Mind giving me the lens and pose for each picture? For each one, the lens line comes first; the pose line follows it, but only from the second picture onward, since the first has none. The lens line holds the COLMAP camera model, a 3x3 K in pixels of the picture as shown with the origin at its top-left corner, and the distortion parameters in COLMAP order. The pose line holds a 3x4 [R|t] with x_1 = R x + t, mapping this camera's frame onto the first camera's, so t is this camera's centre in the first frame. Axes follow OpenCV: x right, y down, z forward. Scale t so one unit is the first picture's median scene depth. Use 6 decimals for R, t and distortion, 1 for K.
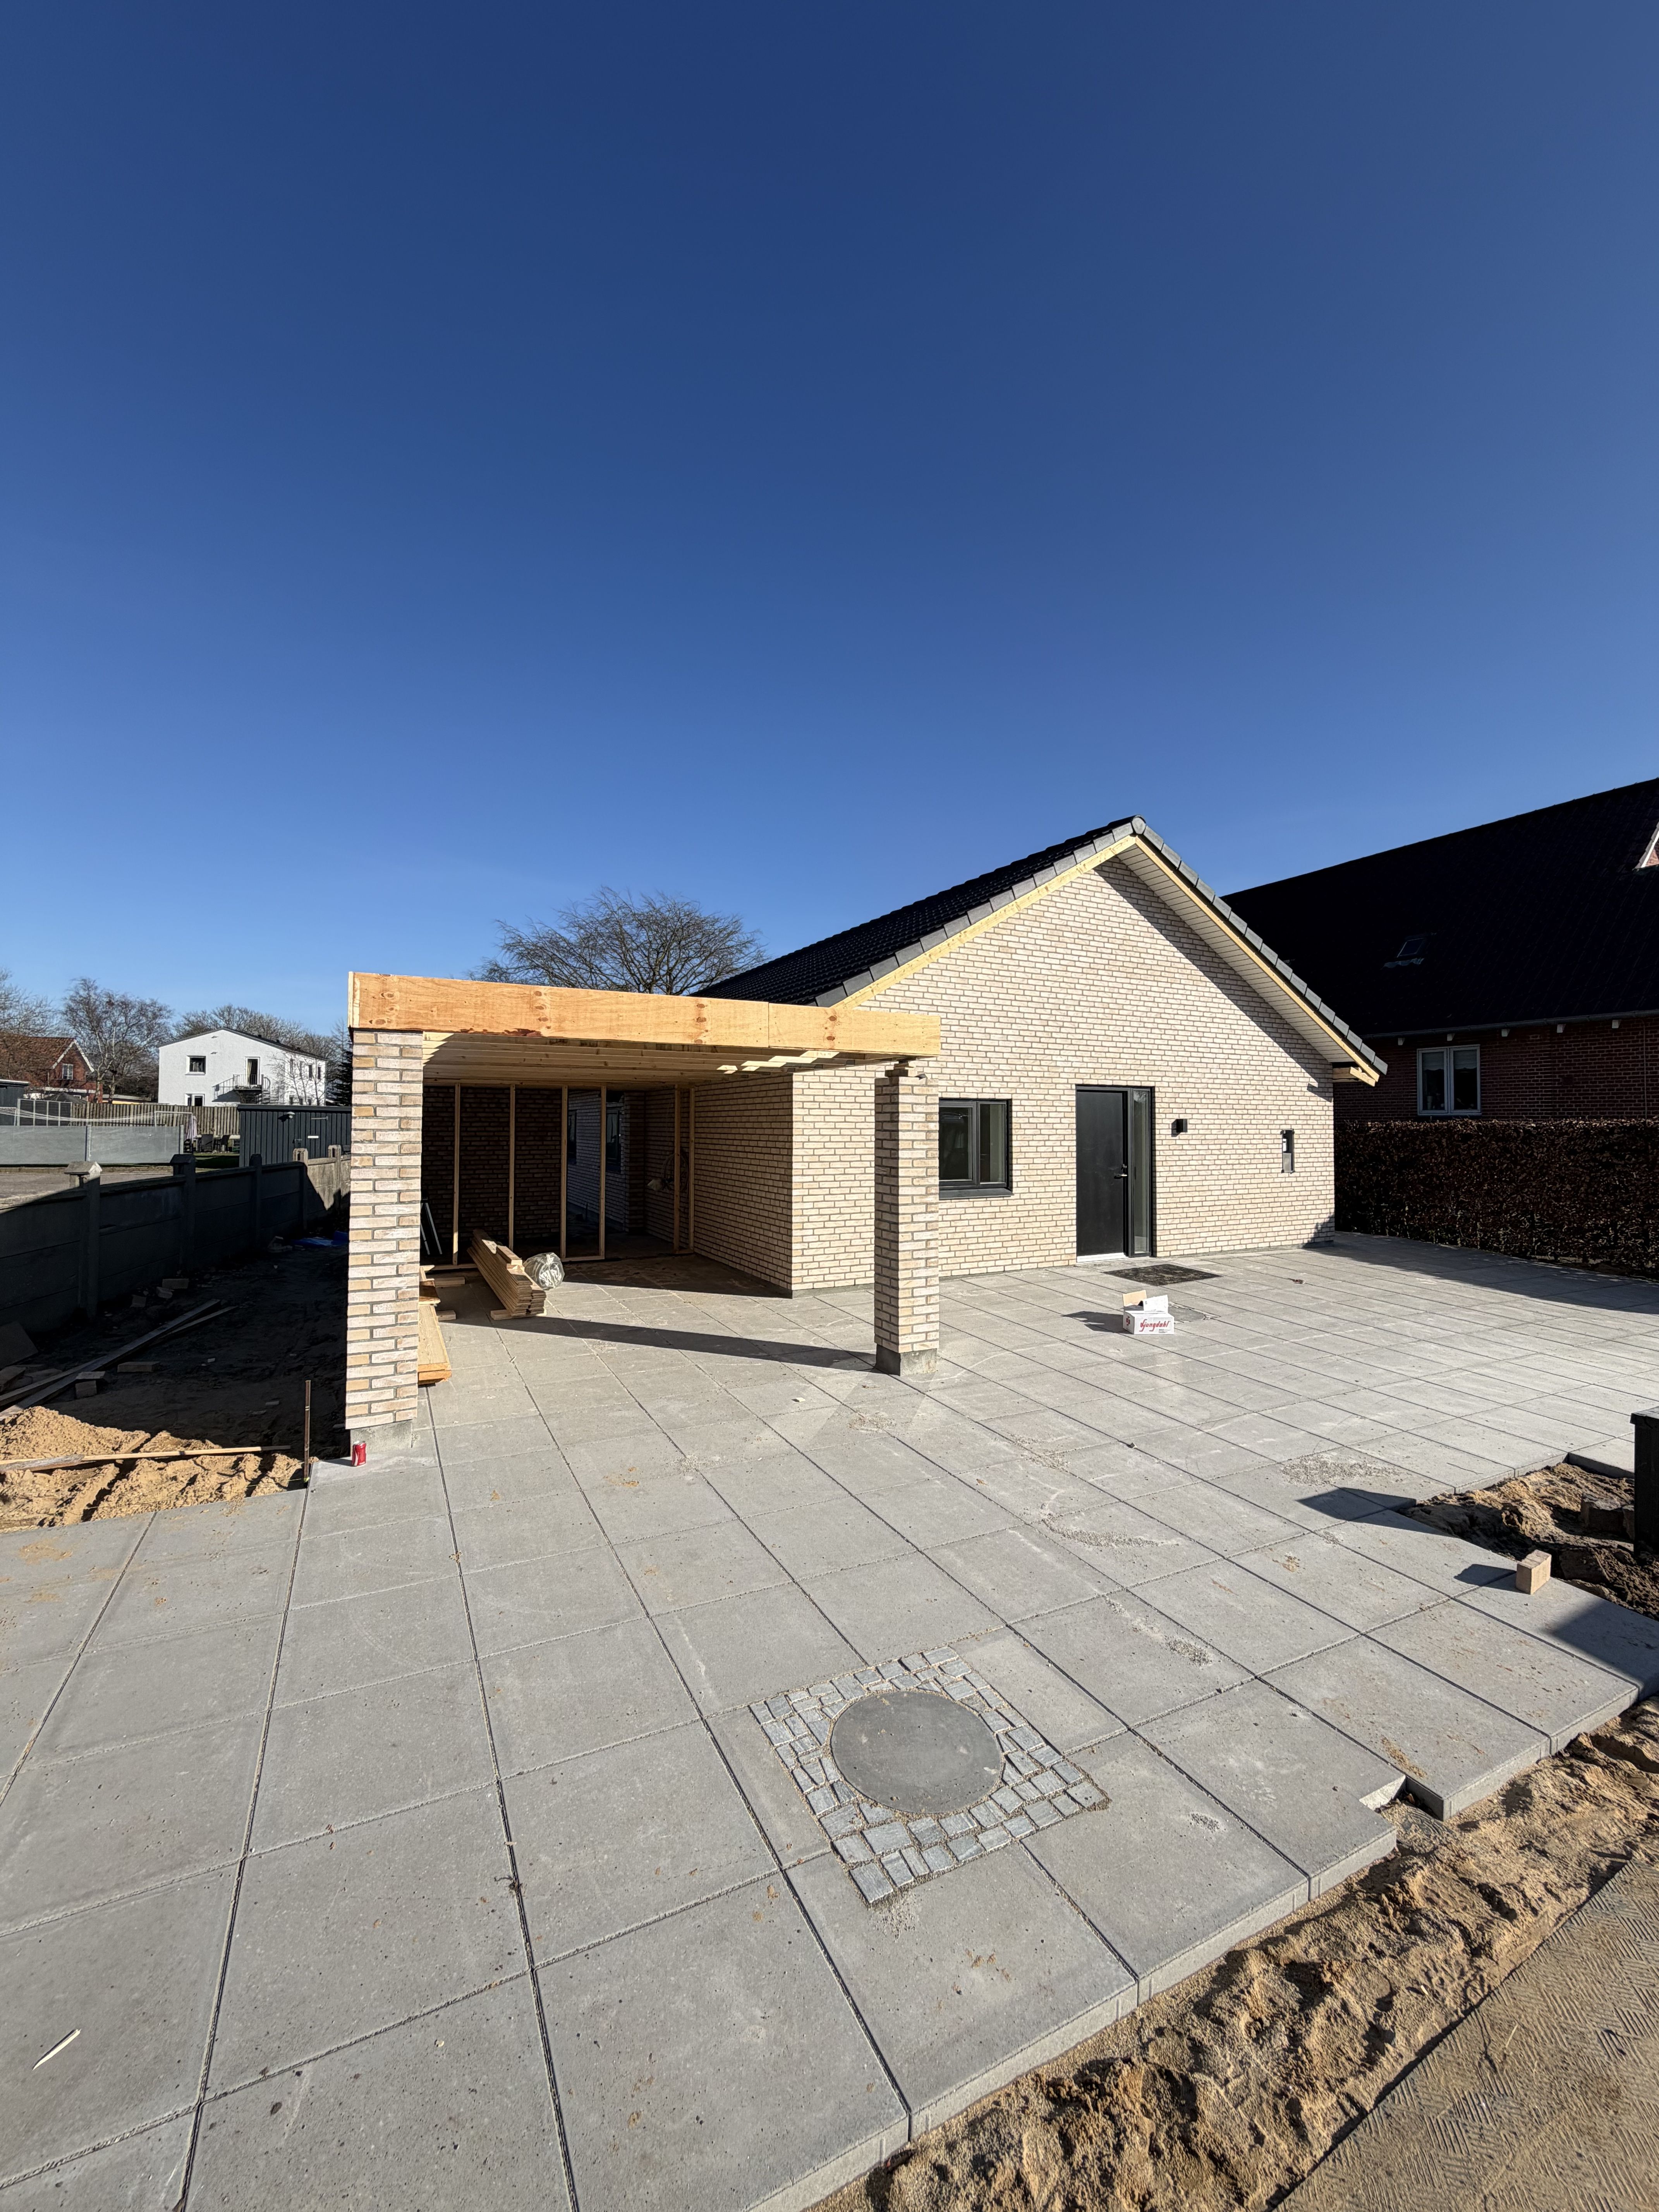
lens RADIAL K [[887.1, 0, 829.5], [0, 887.1, 1106.0], [0, 0, 1]] dist [0.002106, -0.000055]
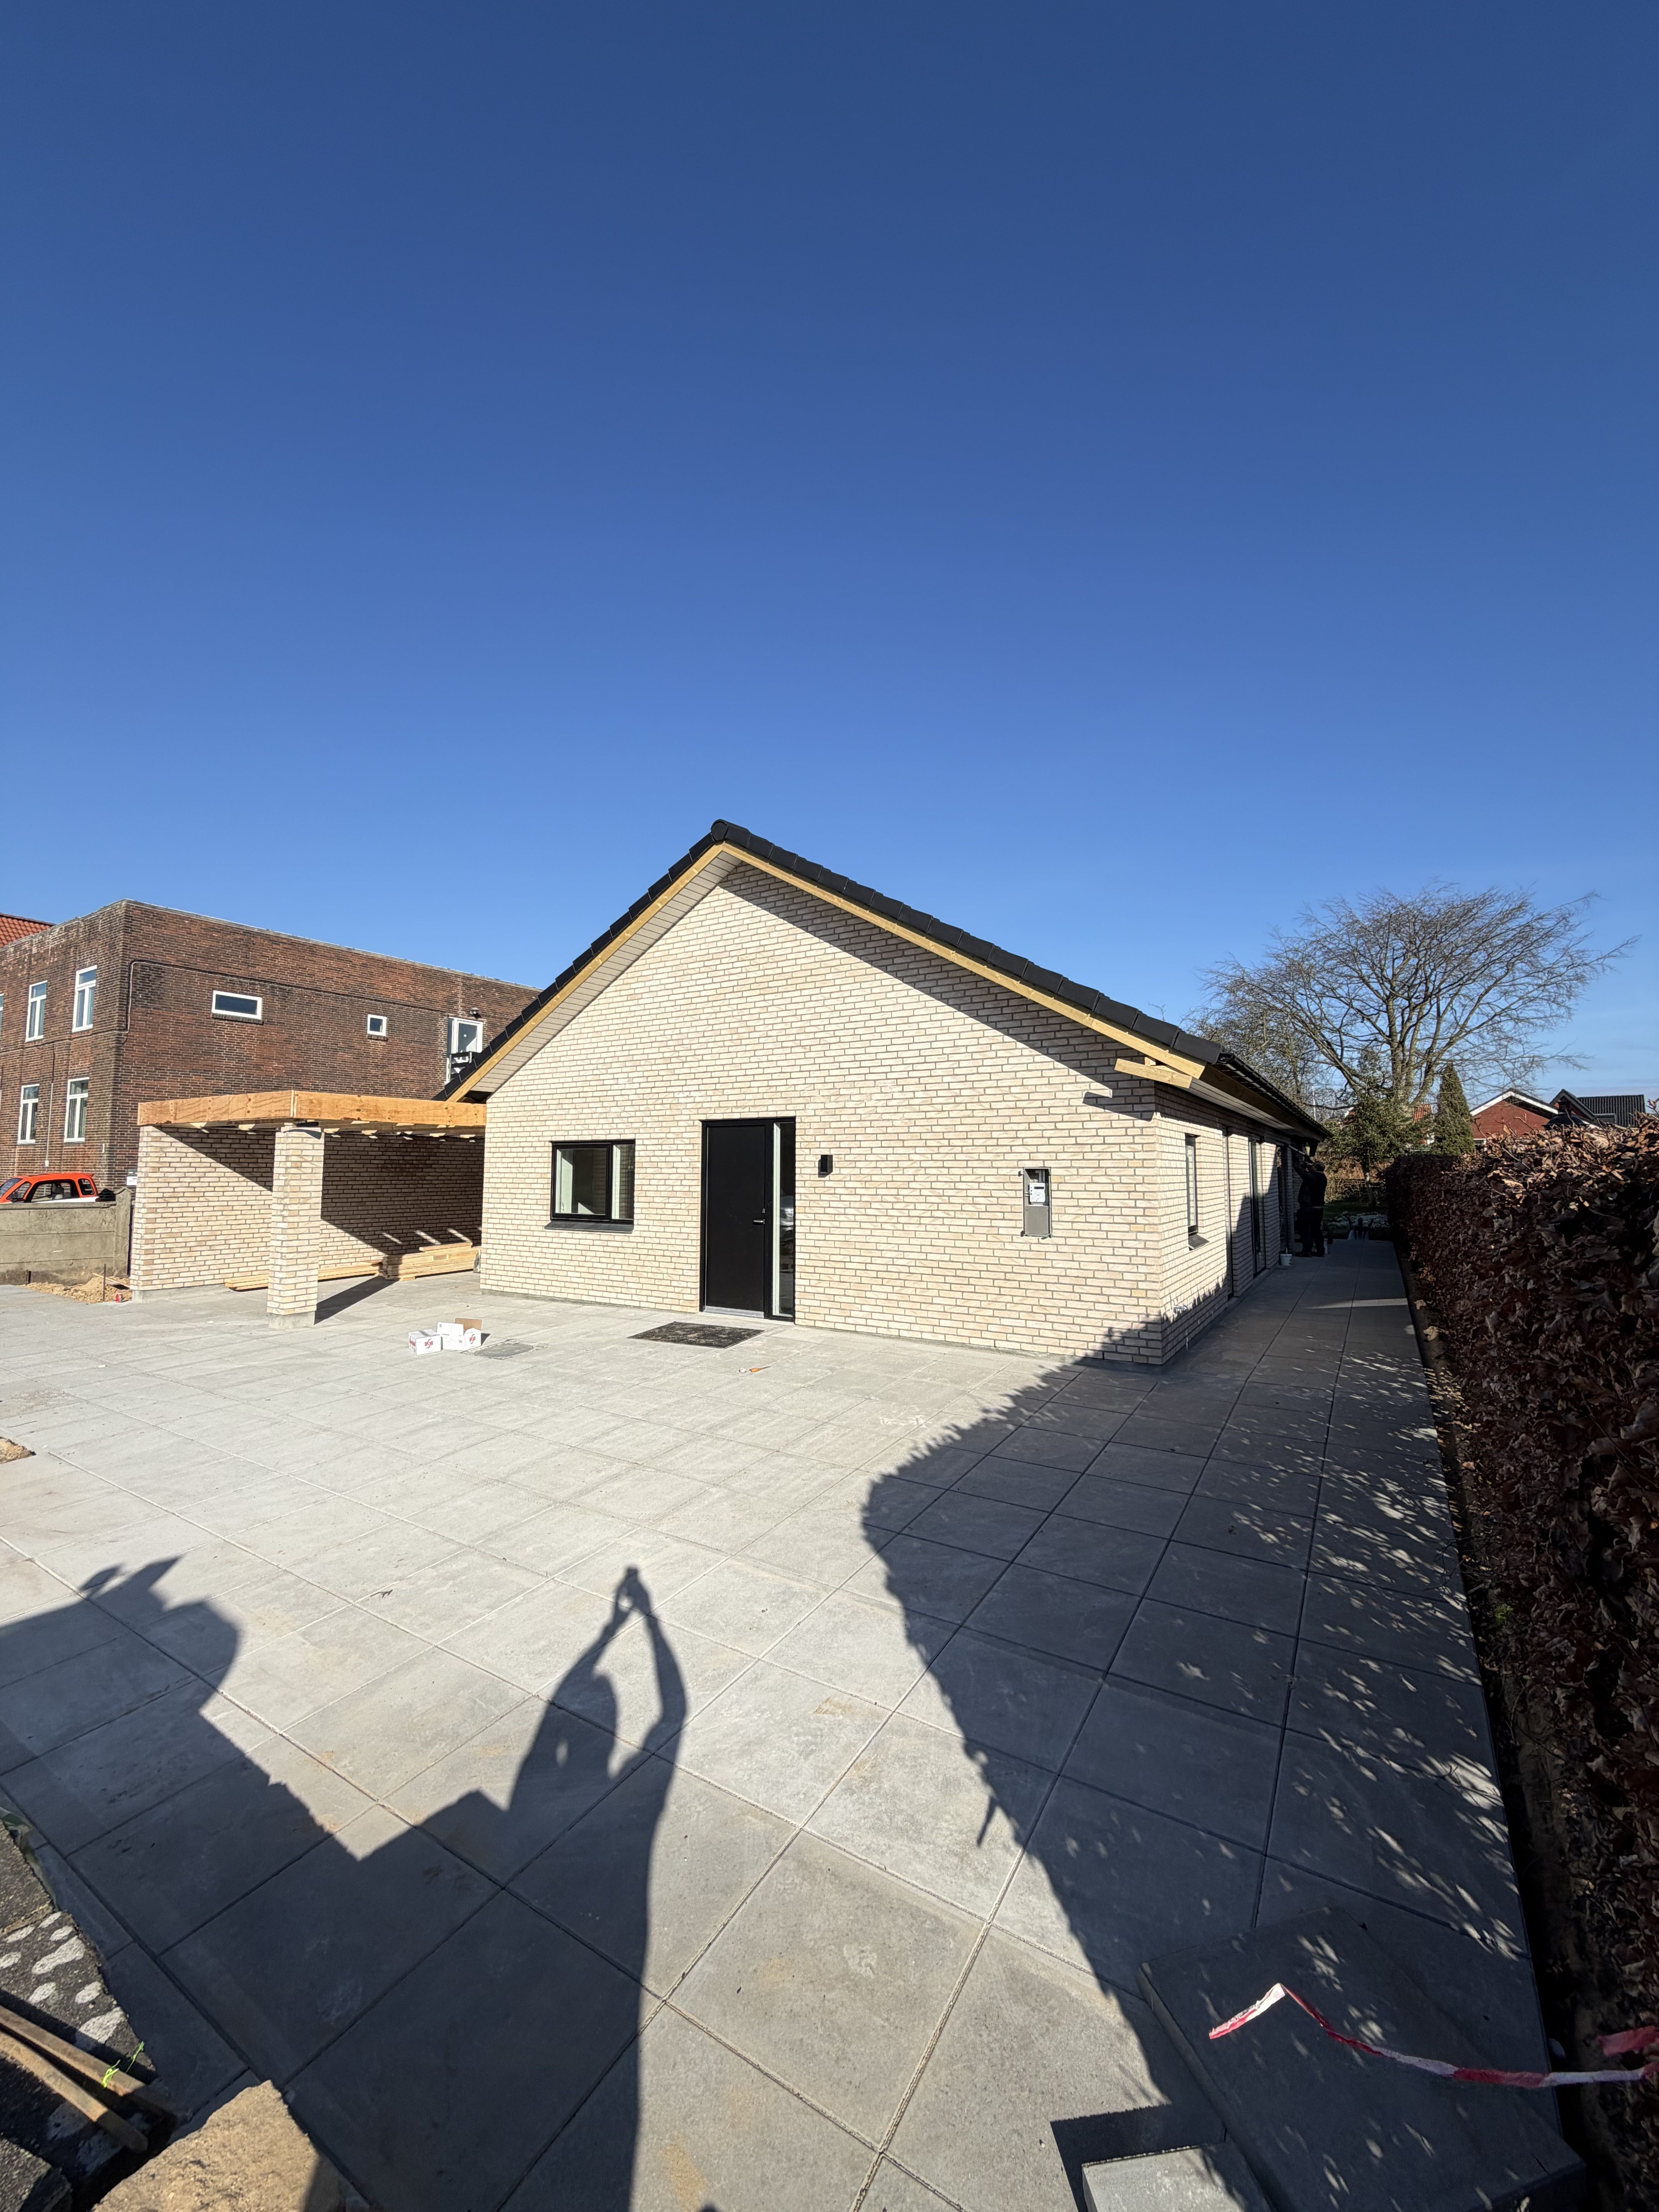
lens RADIAL K [[887.1, 0, 829.5], [0, 887.1, 1106.0], [0, 0, 1]] dist [0.002106, -0.000055]
pose [[0.503251, -0.062168, -0.861901, 1.146277], [0.021588, 0.998002, -0.059380, 0.019106], [0.863870, 0.011277, 0.503588, 0.634944]]
